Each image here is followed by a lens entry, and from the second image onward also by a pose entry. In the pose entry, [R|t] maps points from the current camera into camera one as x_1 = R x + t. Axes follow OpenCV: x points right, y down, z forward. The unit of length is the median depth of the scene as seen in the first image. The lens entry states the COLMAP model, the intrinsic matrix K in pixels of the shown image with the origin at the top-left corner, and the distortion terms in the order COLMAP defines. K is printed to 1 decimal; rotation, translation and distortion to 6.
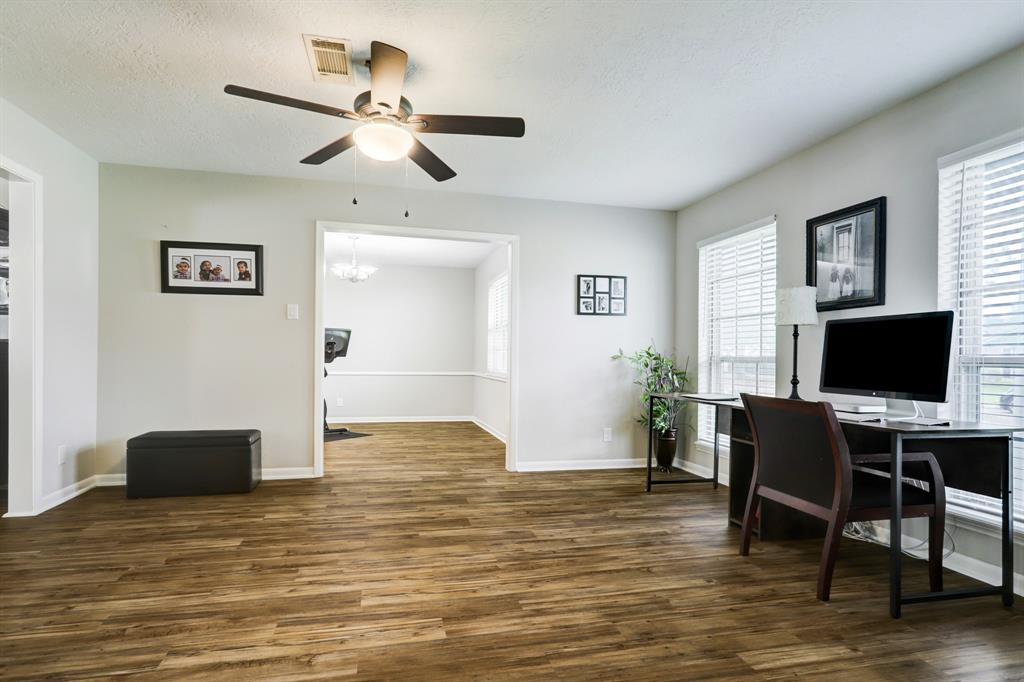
lens RADIAL K [[491.6, 0, 475.3], [0, 491.6, 367.0], [0, 0, 1]] dist [-0.005128, -0.000131]
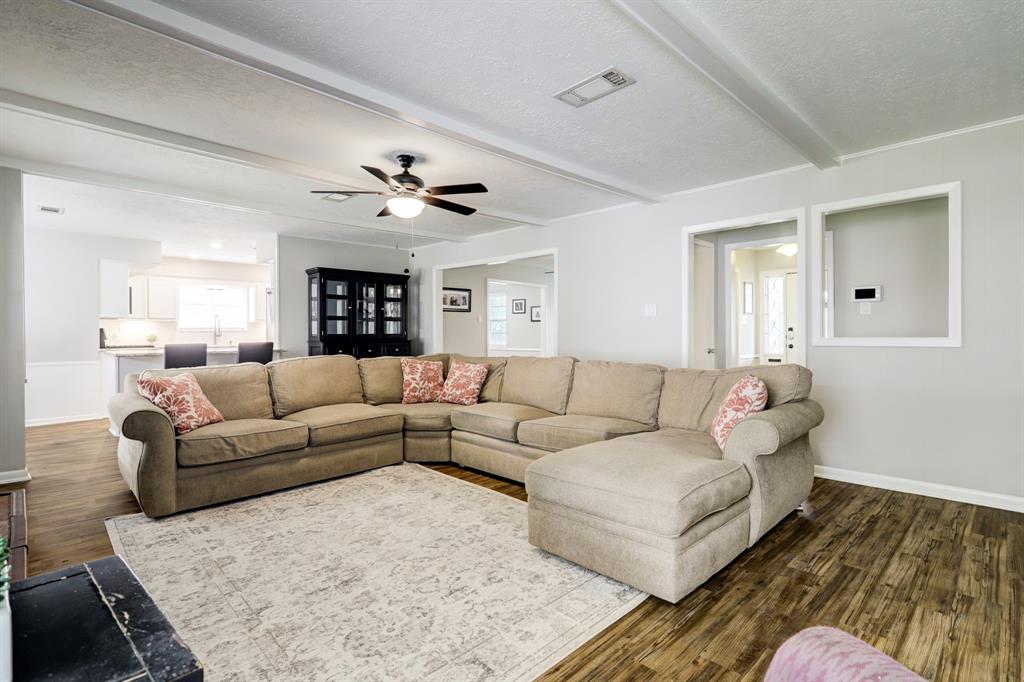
lens RADIAL K [[491.6, 0, 517.8], [0, 491.6, 338.1], [0, 0, 1]] dist [-0.005128, -0.000131]
pose [[0.850289, -0.021159, 0.525890, -1.422254], [0.015278, 0.999763, 0.015523, -0.061882], [-0.526094, -0.005165, 0.850411, -0.977072]]
